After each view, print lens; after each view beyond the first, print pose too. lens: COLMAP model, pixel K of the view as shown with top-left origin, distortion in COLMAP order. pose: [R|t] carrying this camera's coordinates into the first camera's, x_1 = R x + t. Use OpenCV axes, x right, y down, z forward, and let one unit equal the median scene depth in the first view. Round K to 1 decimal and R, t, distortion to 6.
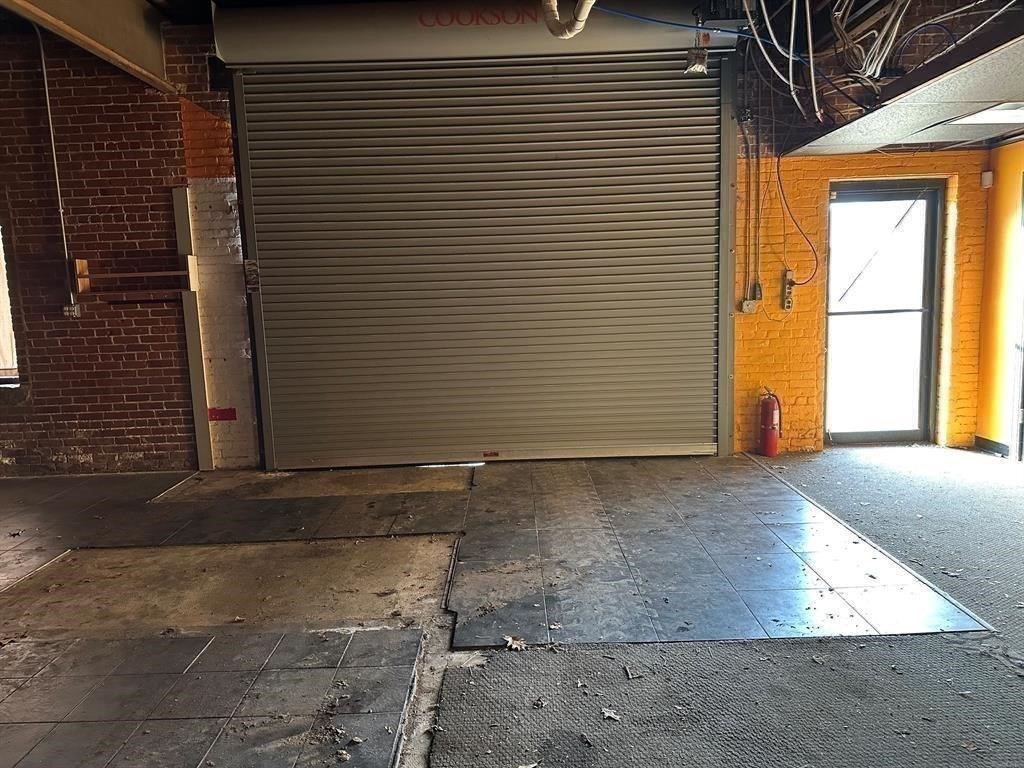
lens RADIAL K [[719.9, 0, 512.0], [0, 719.9, 384.0], [0, 0, 1]] dist [0.020745, -0.024159]
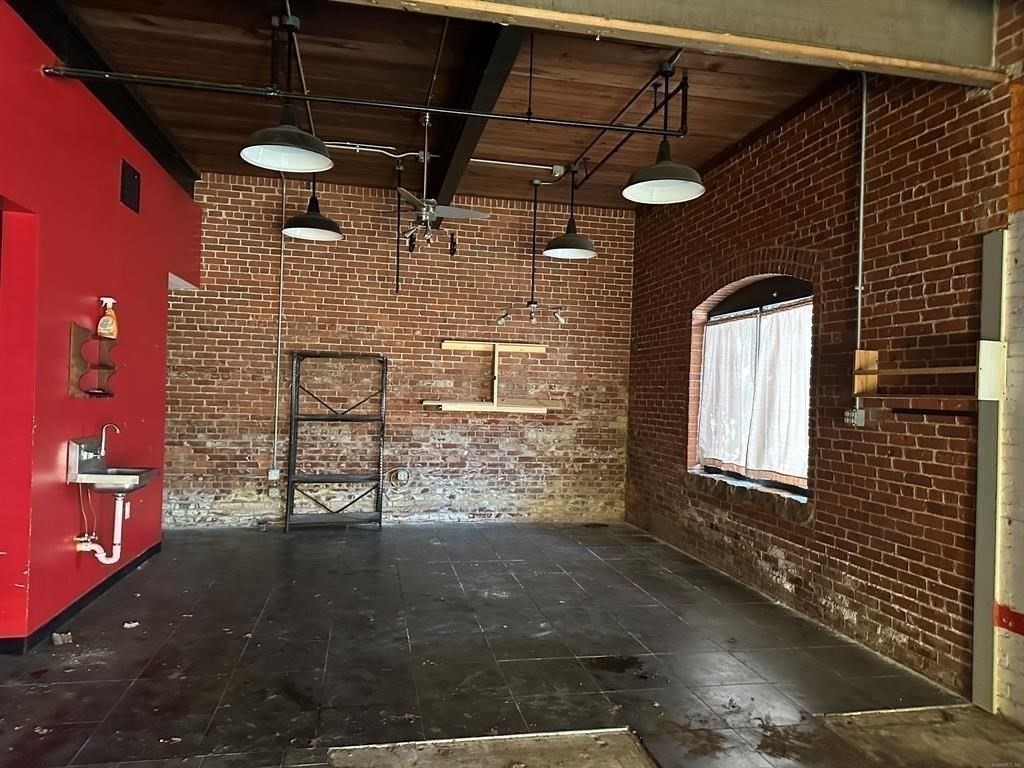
lens RADIAL K [[719.9, 0, 512.0], [0, 719.9, 384.0], [0, 0, 1]] dist [0.020745, -0.024159]
pose [[0.200259, 0.031680, -0.979231, 0.058421], [-0.172171, 0.985061, -0.003342, -0.069286], [0.964496, 0.169264, 0.202722, 0.480187]]
